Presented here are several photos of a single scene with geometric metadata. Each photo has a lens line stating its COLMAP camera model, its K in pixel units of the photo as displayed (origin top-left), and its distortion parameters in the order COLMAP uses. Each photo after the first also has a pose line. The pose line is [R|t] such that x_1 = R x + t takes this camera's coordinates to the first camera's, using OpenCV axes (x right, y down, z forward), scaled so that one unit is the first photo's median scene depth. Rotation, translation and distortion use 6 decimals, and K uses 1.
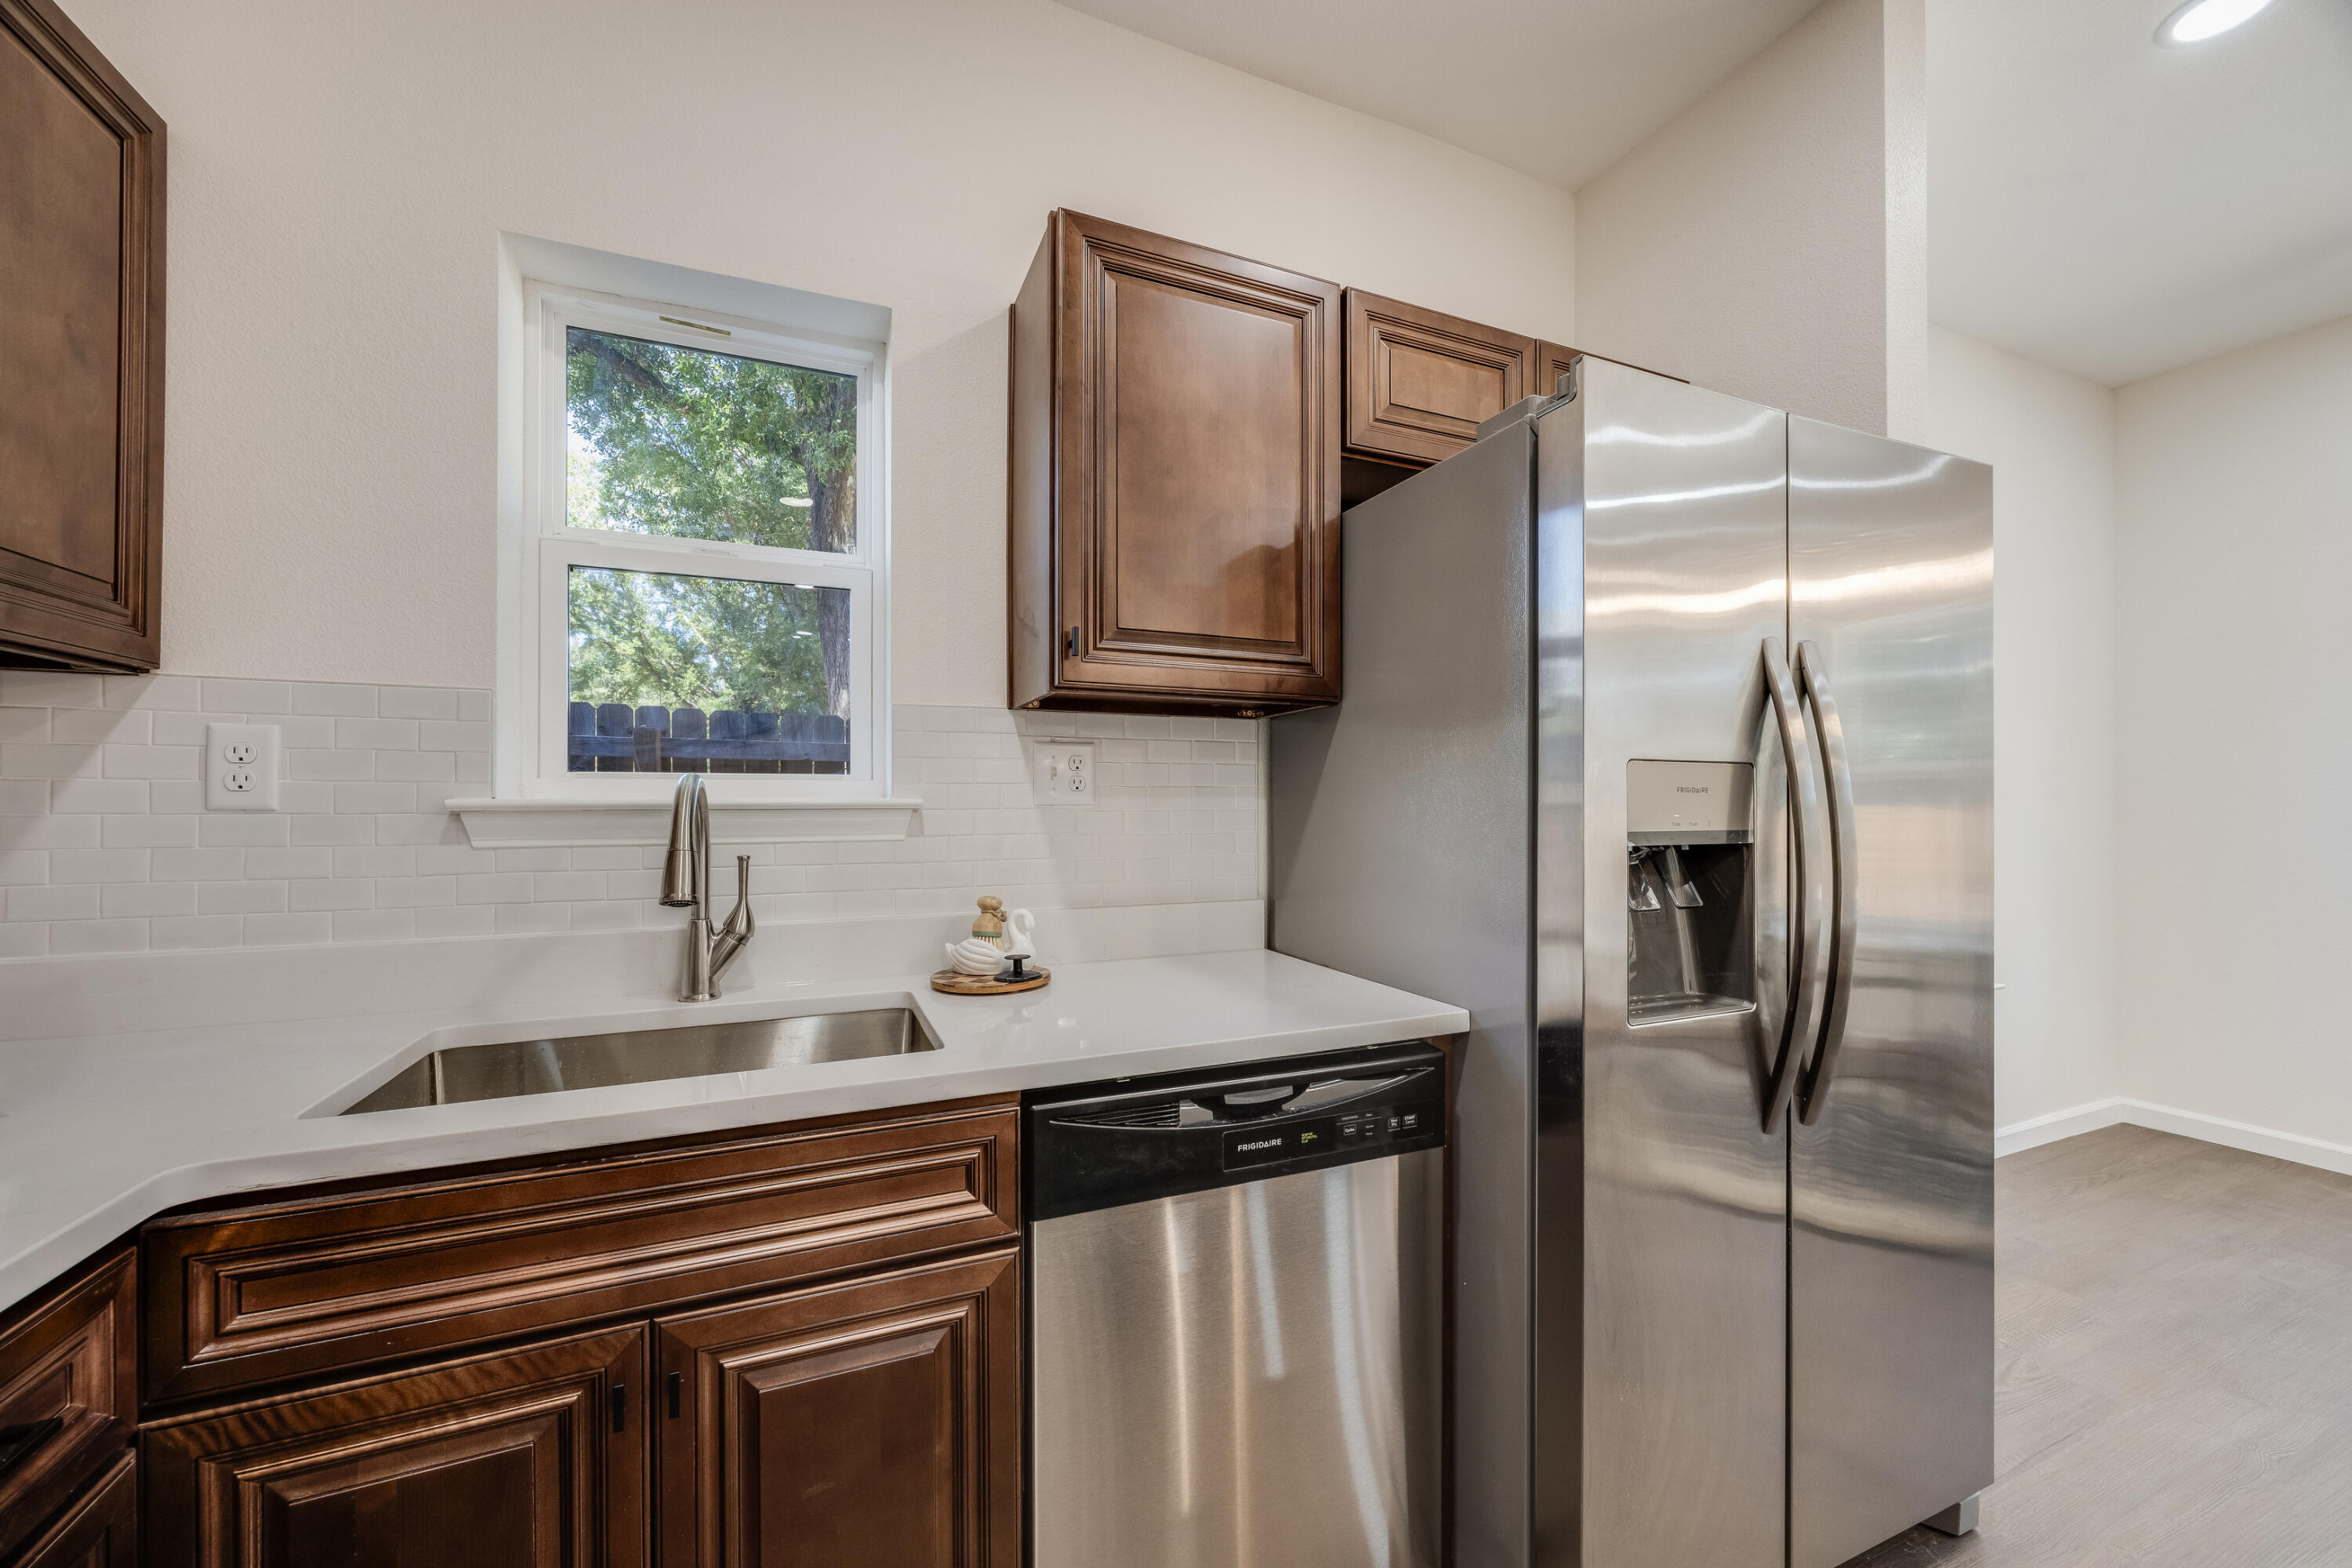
lens RADIAL K [[889.7, 0, 1180.1], [0, 889.7, 799.4], [0, 0, 1]] dist [-0.003023, -0.000126]
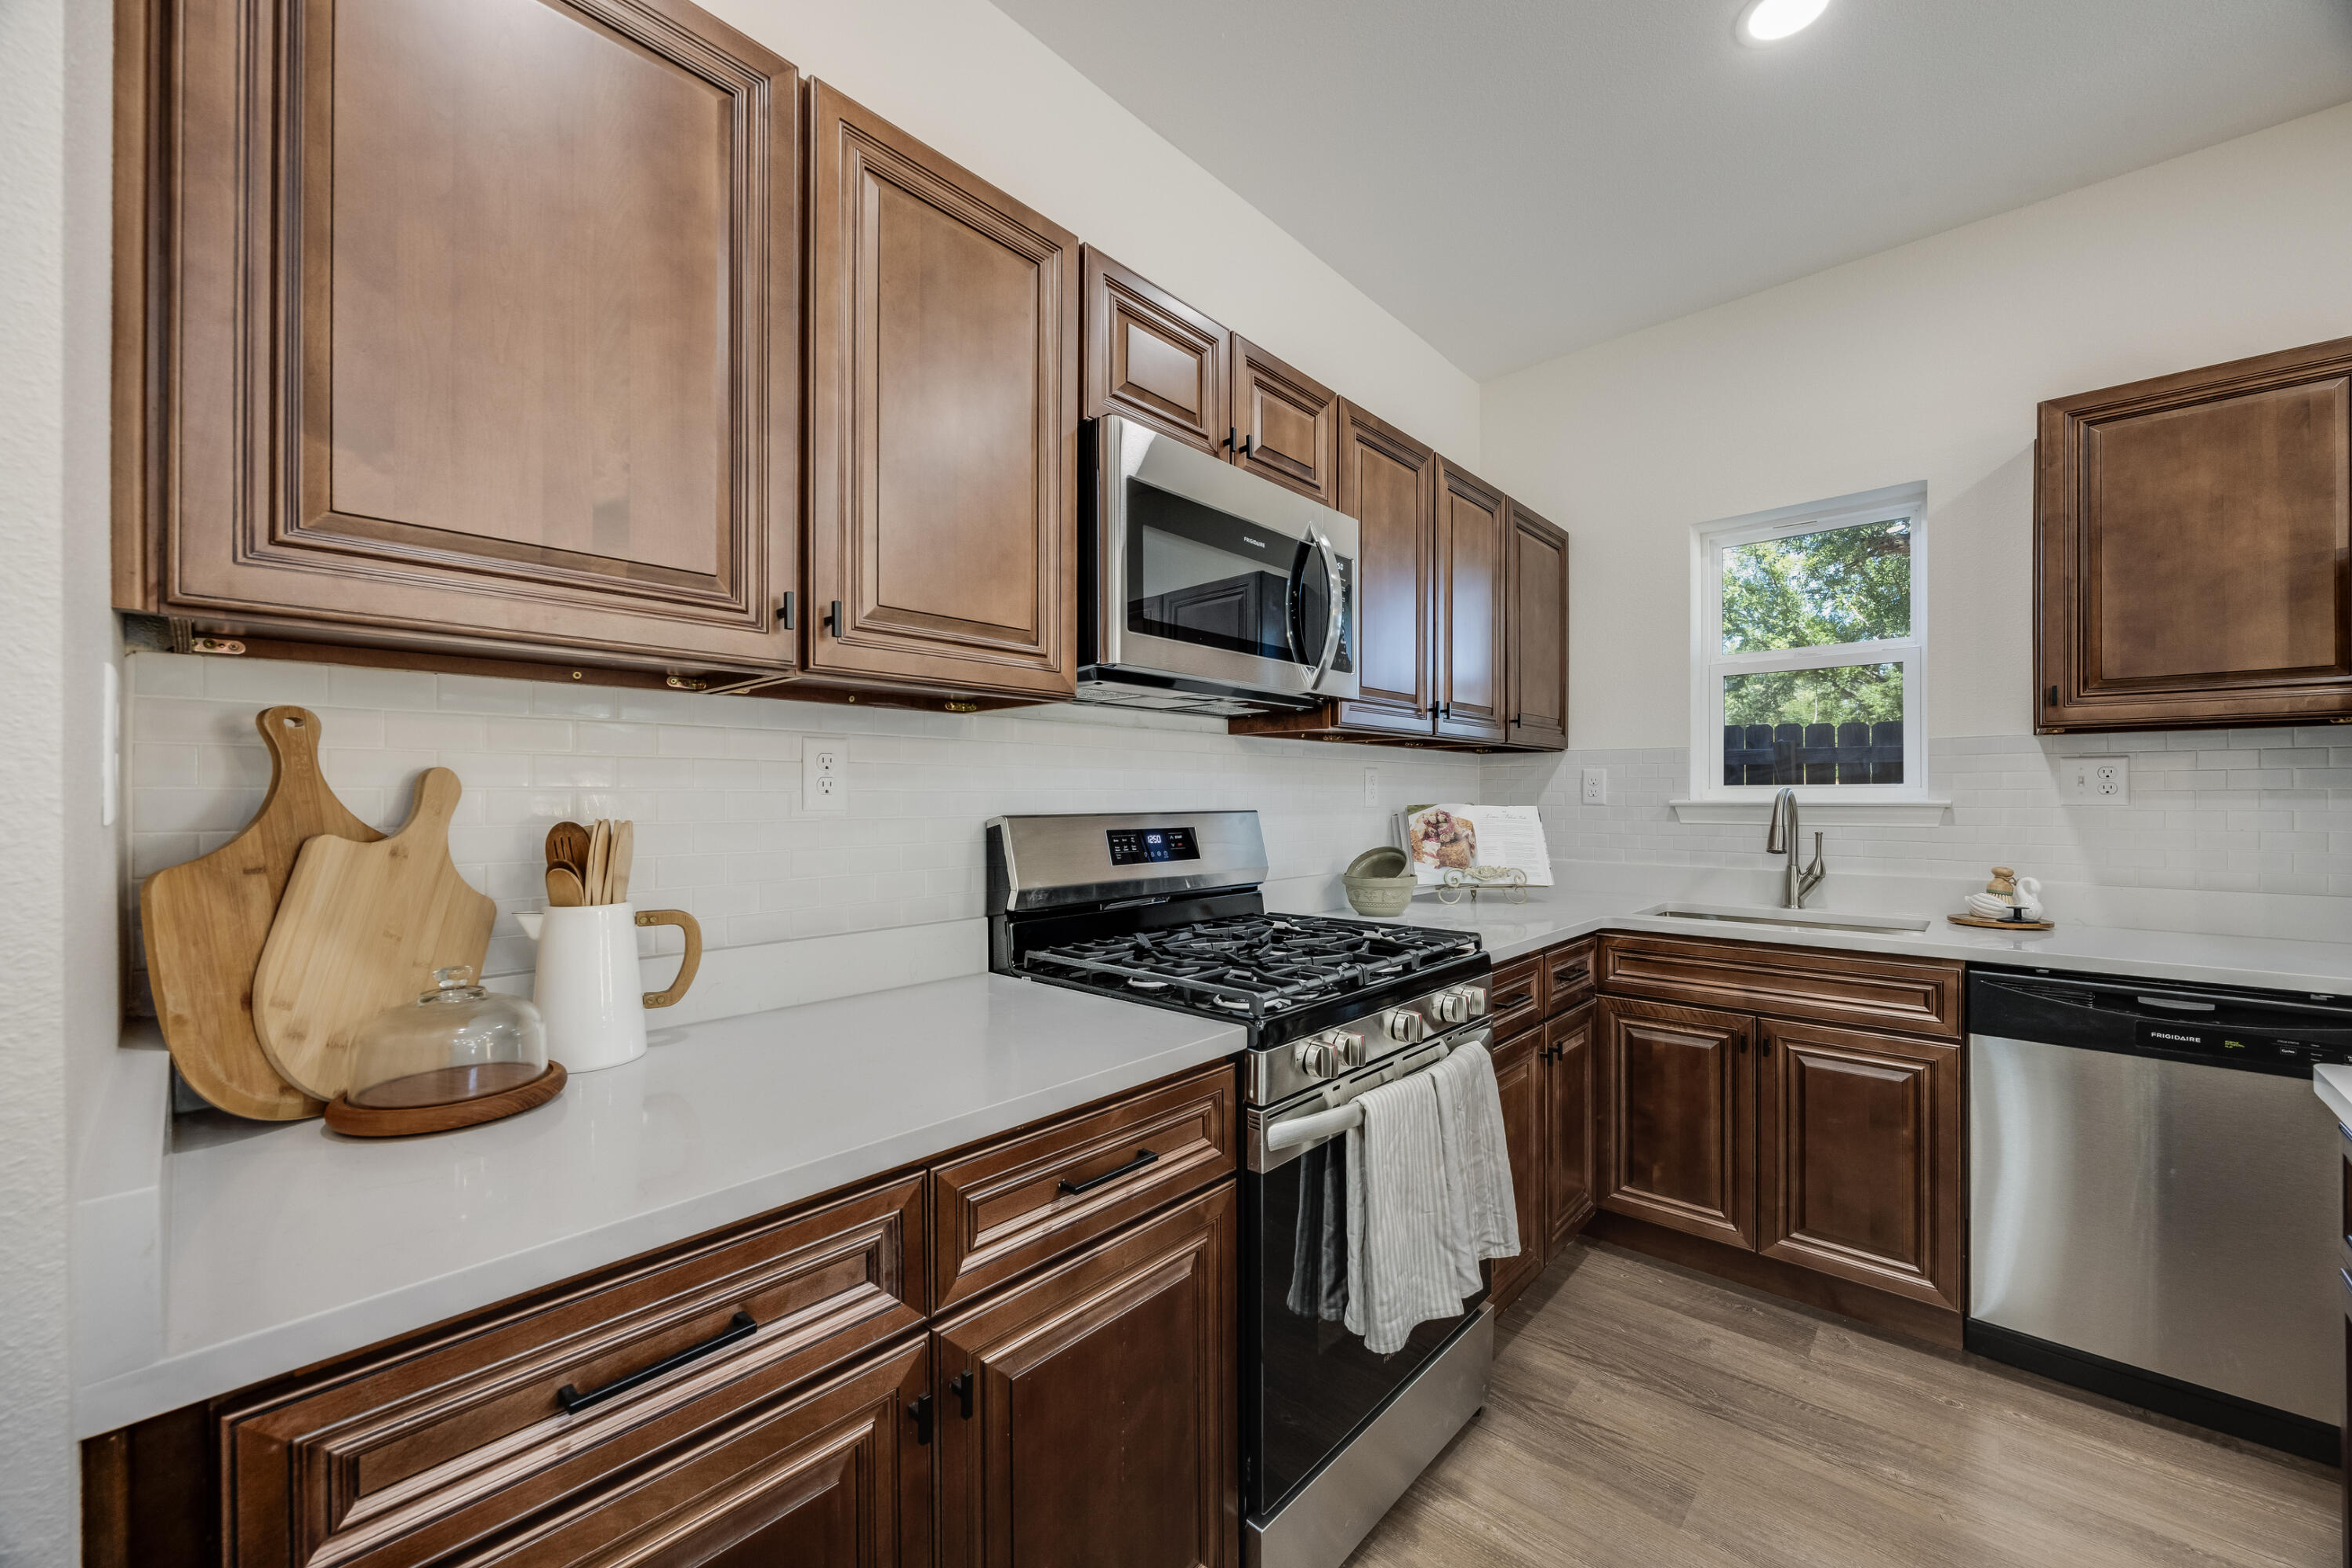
lens RADIAL K [[889.7, 0, 1180.1], [0, 889.7, 799.4], [0, 0, 1]] dist [-0.003023, -0.000126]
pose [[0.405176, 0.001762, -0.914237, 0.628777], [0.003905, 0.999986, 0.003658, -0.013794], [0.914230, -0.005052, 0.405164, -0.907482]]
